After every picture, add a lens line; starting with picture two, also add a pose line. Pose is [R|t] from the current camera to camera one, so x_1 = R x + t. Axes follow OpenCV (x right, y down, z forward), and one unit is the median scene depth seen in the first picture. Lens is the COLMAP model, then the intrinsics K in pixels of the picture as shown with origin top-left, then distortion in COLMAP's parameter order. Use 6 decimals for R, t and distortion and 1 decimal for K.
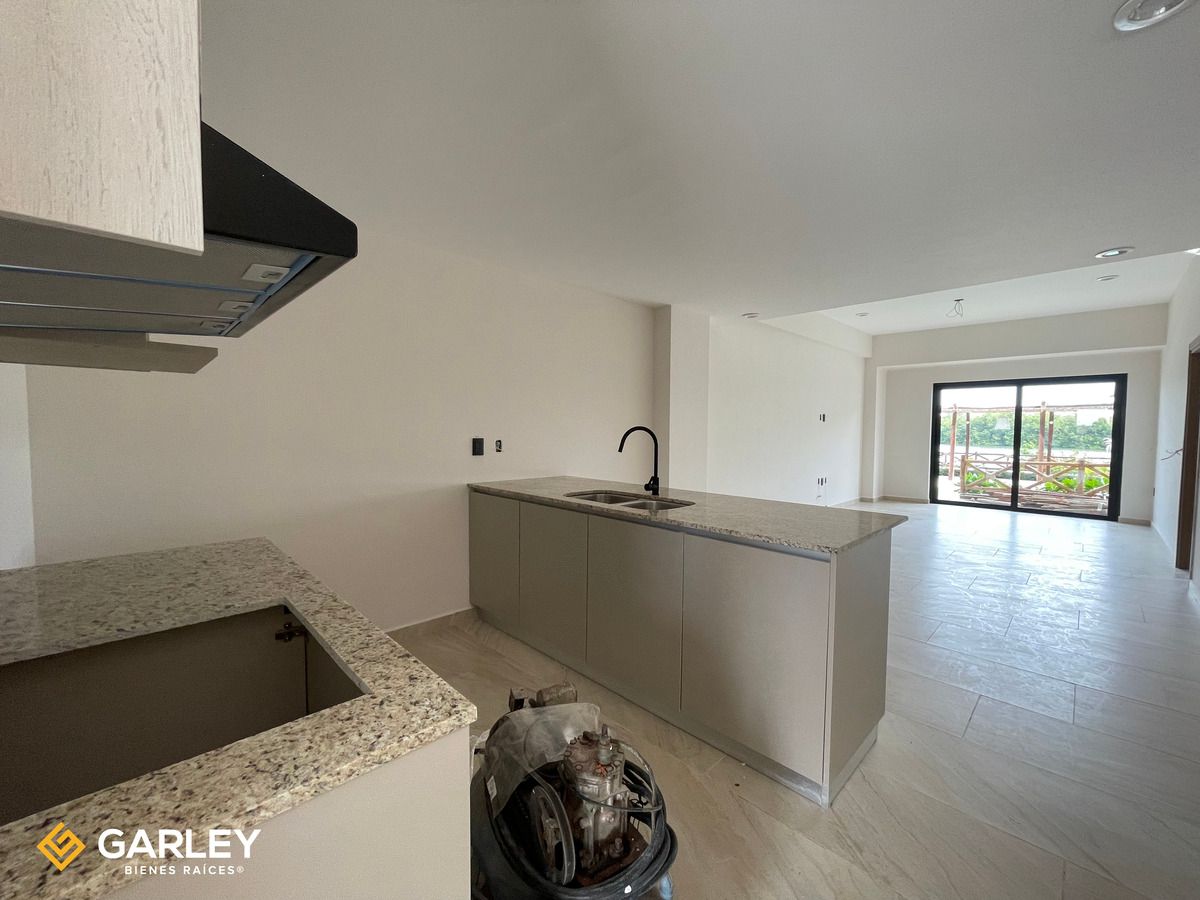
lens RADIAL K [[481.3, 0, 602.1], [0, 481.3, 449.9], [0, 0, 1]] dist [0.000019, 0.000090]
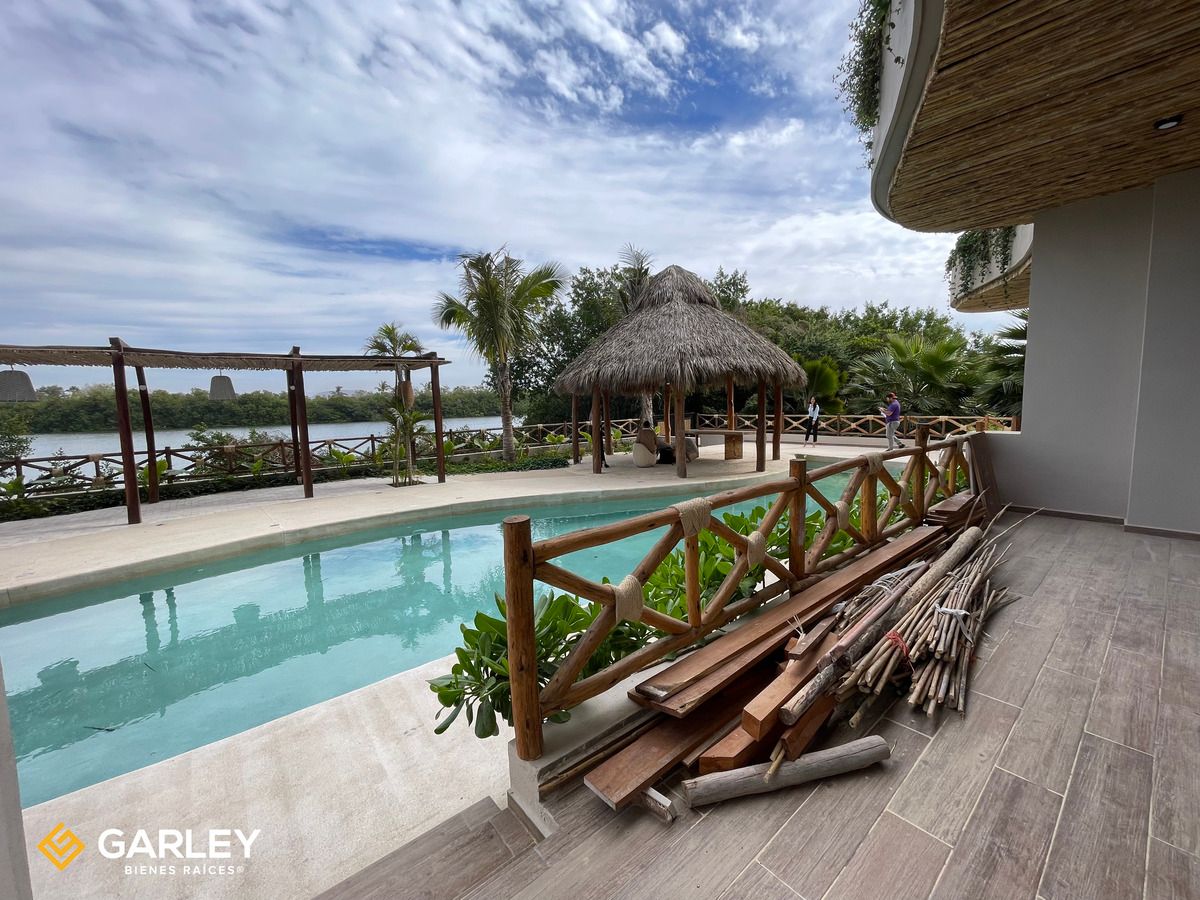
lens RADIAL K [[481.3, 0, 602.1], [0, 481.3, 449.9], [0, 0, 1]] dist [0.000019, 0.000090]
pose [[0.086662, -0.112258, 0.989893, 0.725612], [0.073214, 0.991662, 0.106049, -0.030478], [-0.993544, 0.063283, 0.094158, 1.147013]]
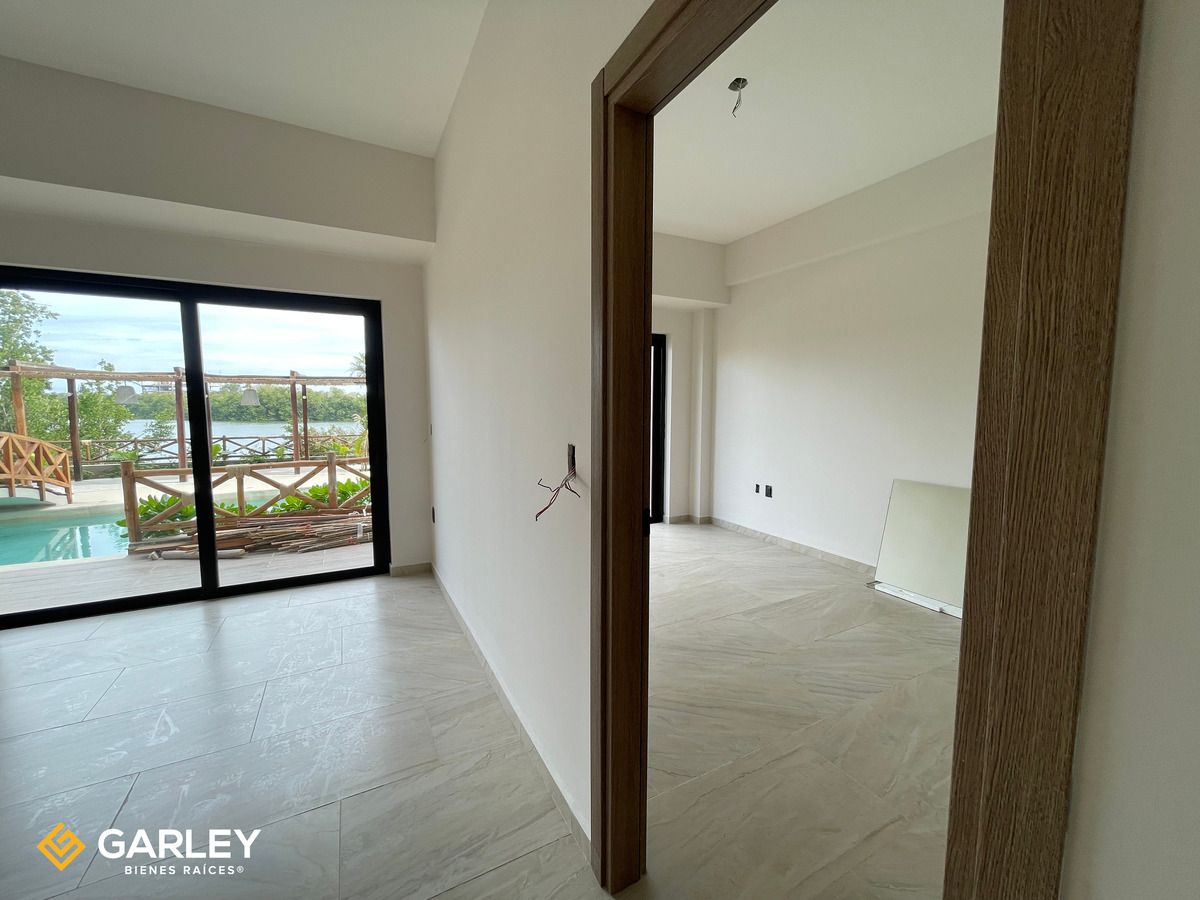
lens RADIAL K [[486.2, 0, 600.0], [0, 486.2, 450.0], [0, 0, 1]] dist [-0.000172, -0.000472]
pose [[0.289094, -0.093141, 0.952759, 0.517574], [0.046082, 0.995456, 0.083333, -0.022827], [-0.956191, 0.019814, 0.292073, 0.501860]]
